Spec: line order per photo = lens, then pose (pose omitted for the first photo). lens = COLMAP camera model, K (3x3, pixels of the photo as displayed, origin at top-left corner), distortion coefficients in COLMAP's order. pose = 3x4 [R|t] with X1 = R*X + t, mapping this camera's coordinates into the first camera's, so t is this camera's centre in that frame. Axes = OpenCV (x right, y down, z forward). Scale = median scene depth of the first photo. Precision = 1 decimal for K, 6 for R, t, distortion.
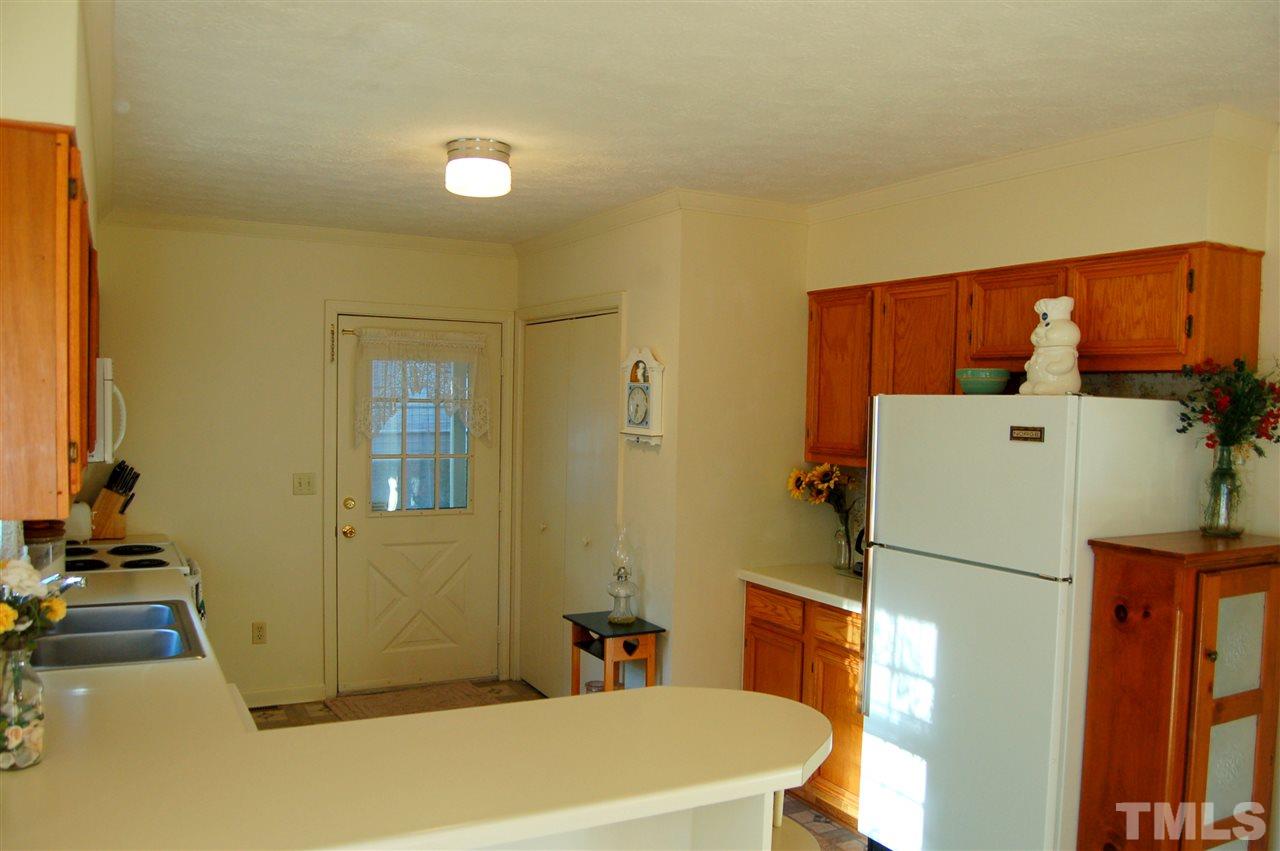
lens RADIAL K [[1005.1, 0, 642.3], [0, 1005.1, 431.6], [0, 0, 1]] dist [-0.066966, 0.019203]
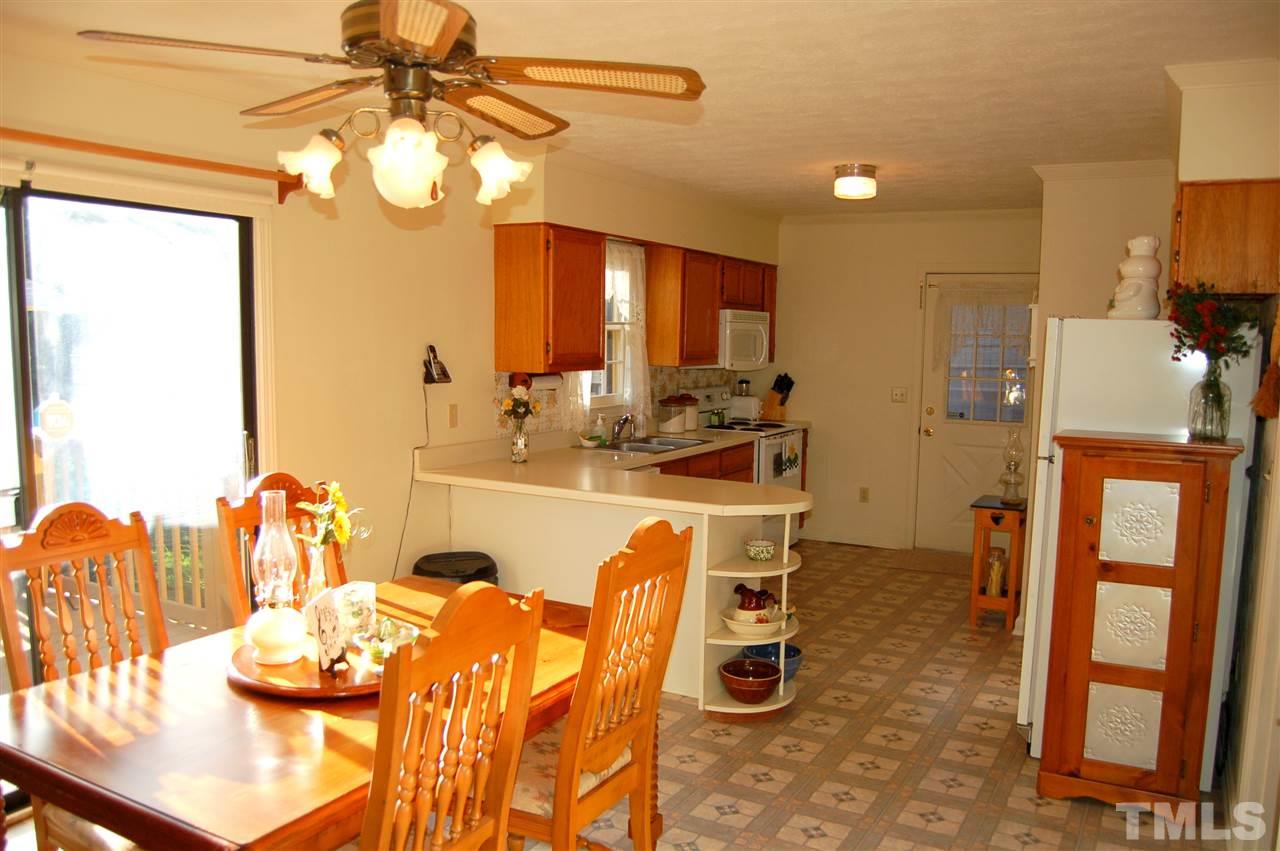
lens RADIAL K [[1005.1, 0, 639.1], [0, 1005.1, 428.3], [0, 0, 1]] dist [-0.066966, 0.019203]
pose [[0.544185, 0.067703, -0.836229, 0.820593], [-0.030200, 0.997673, 0.061120, 0.030146], [0.838422, -0.008007, 0.544963, -0.110739]]
